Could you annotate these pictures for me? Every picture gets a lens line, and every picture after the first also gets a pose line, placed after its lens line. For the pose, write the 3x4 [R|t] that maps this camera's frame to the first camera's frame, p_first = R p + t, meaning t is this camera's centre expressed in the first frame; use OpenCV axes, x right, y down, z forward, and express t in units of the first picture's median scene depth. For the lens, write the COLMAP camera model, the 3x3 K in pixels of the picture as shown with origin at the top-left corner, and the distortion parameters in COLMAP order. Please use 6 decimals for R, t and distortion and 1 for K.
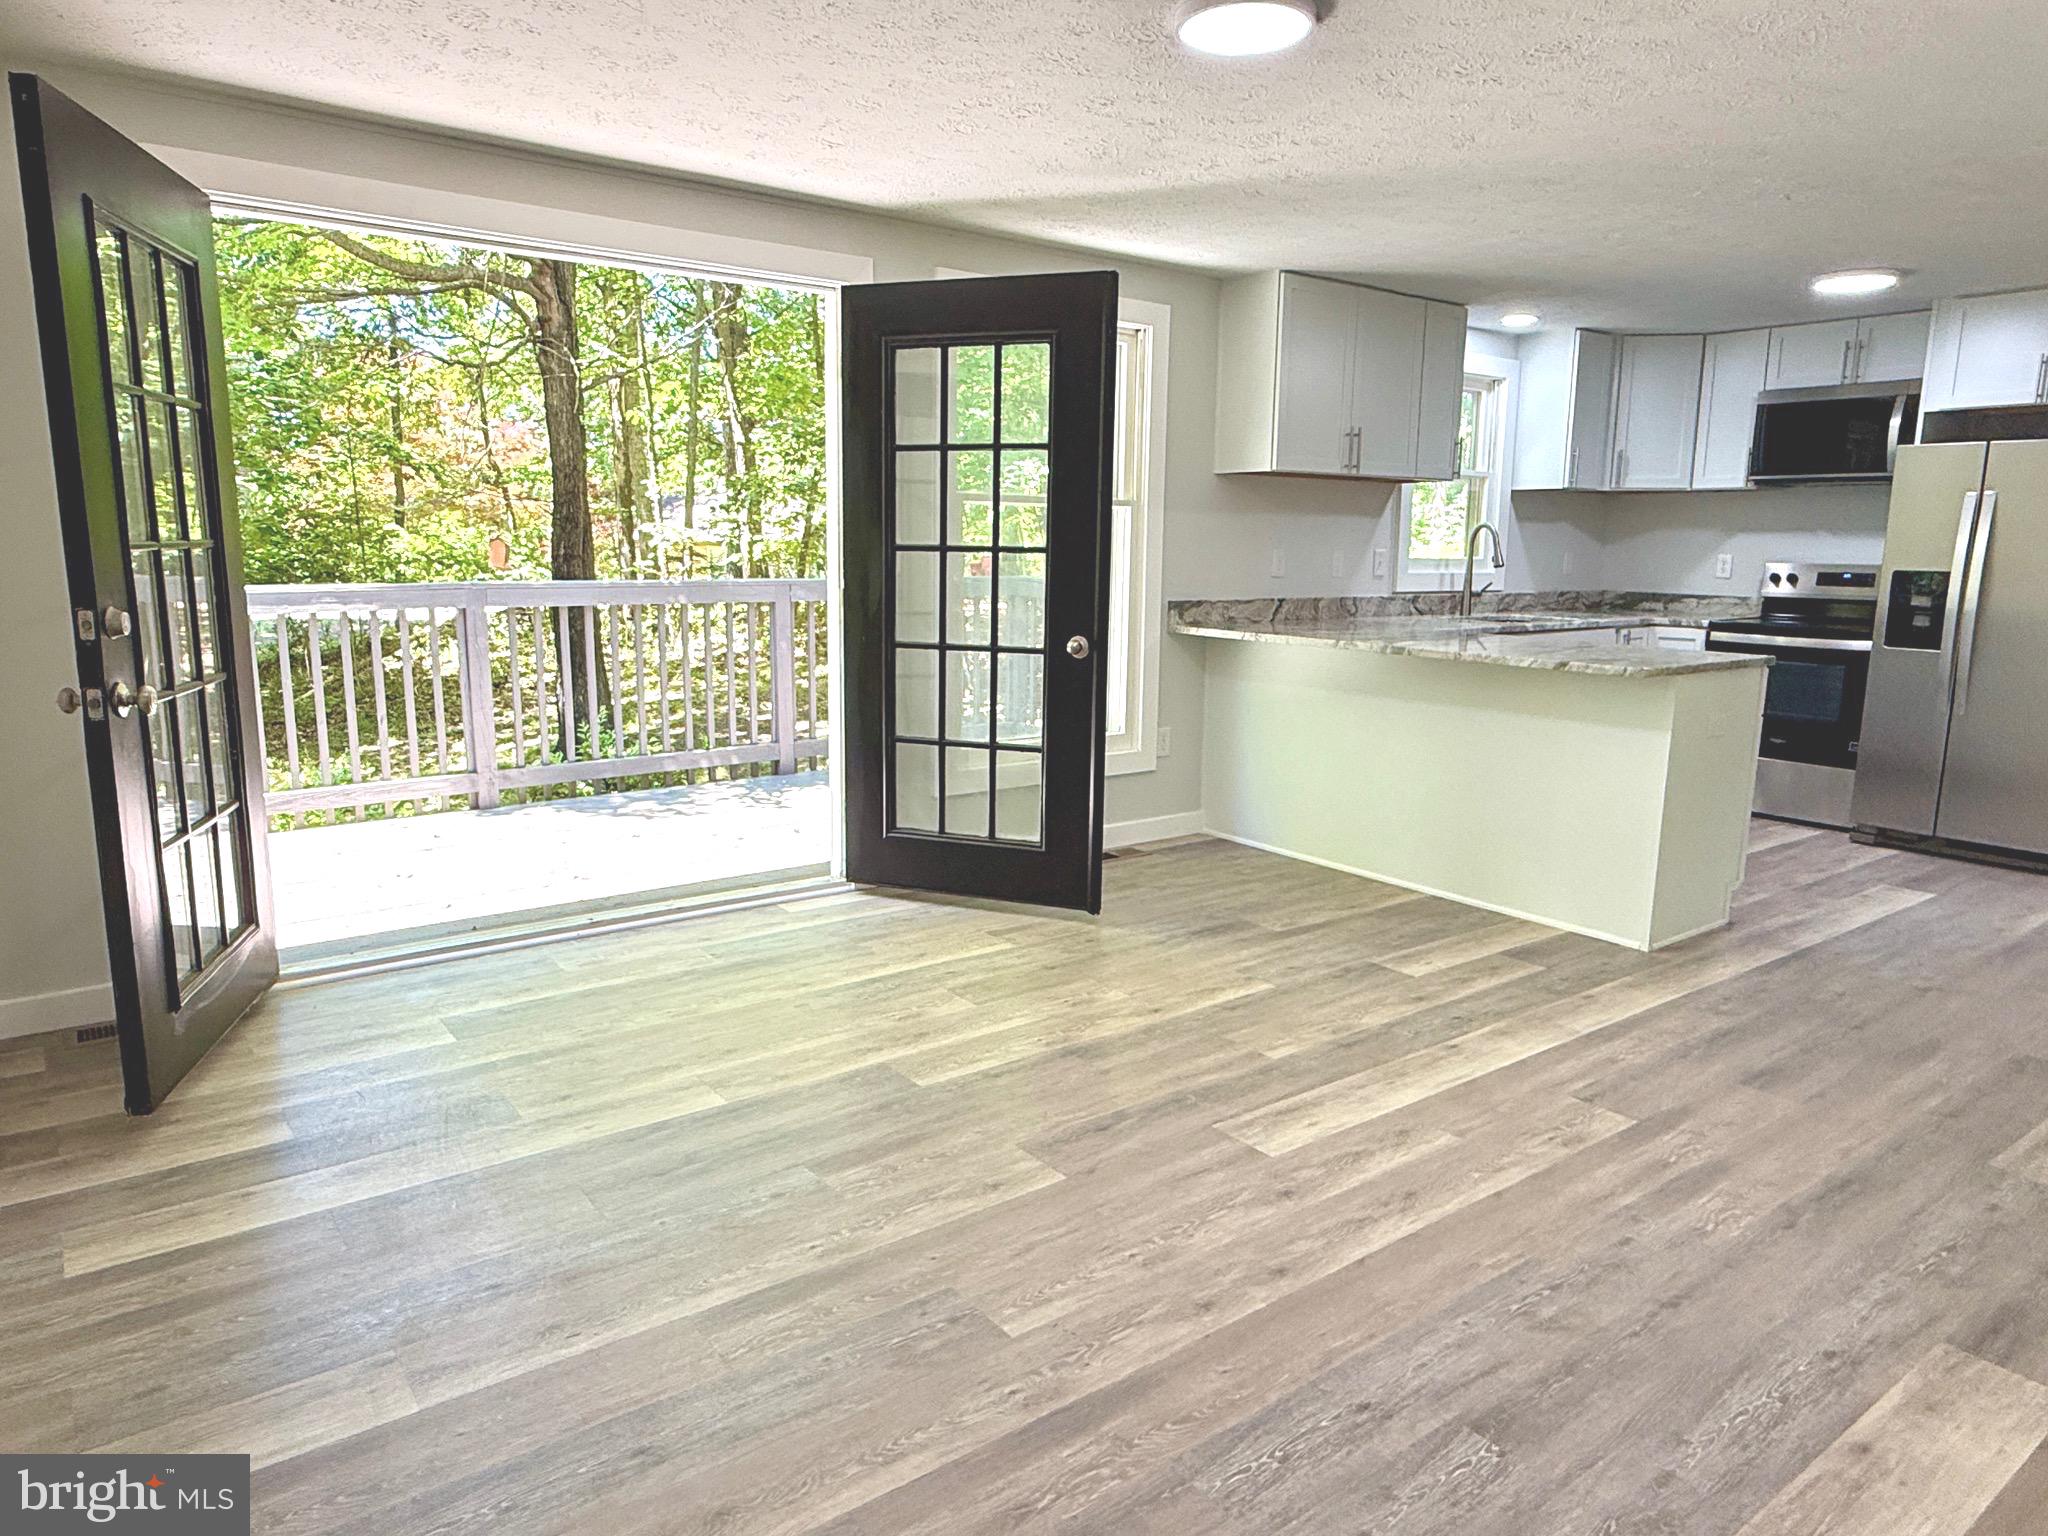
lens RADIAL K [[1310.3, 0, 1009.6], [0, 1310.3, 769.0], [0, 0, 1]] dist [0.001056, -0.000014]
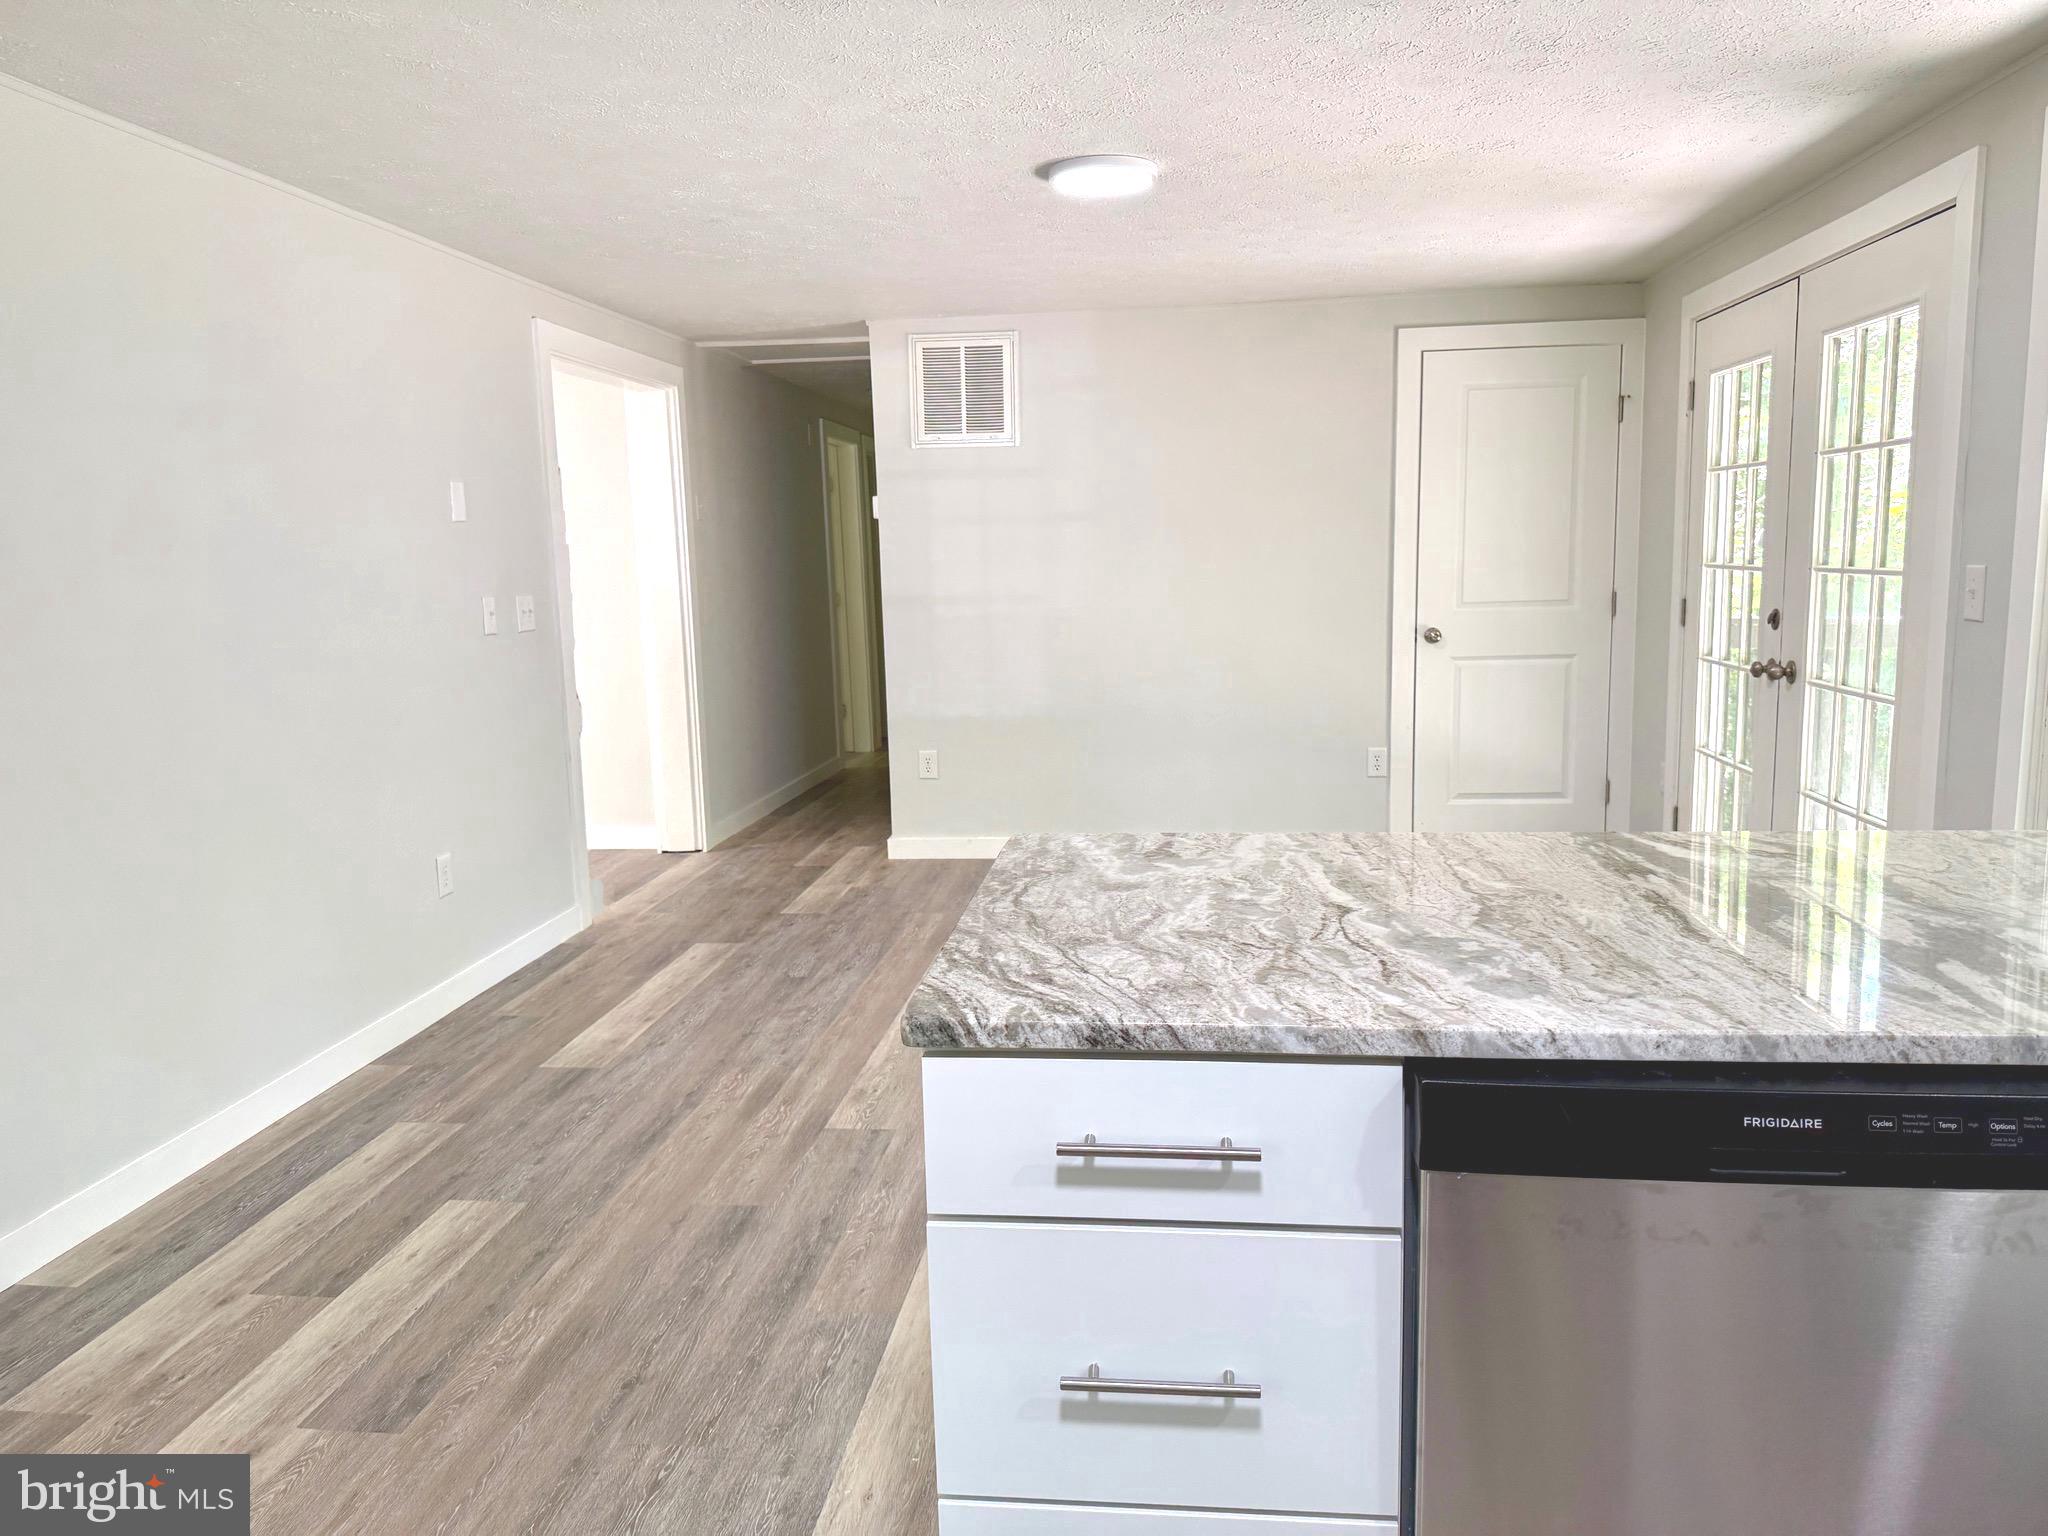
lens RADIAL K [[1442.3, 0, 1045.4], [0, 1442.3, 764.0], [0, 0, 1]] dist [0.049536, -0.049837]
pose [[-0.684201, 0.111682, -0.720692, 0.830101], [-0.111418, 0.960597, 0.254635, -0.236386], [0.720732, 0.254520, -0.644798, 1.284958]]
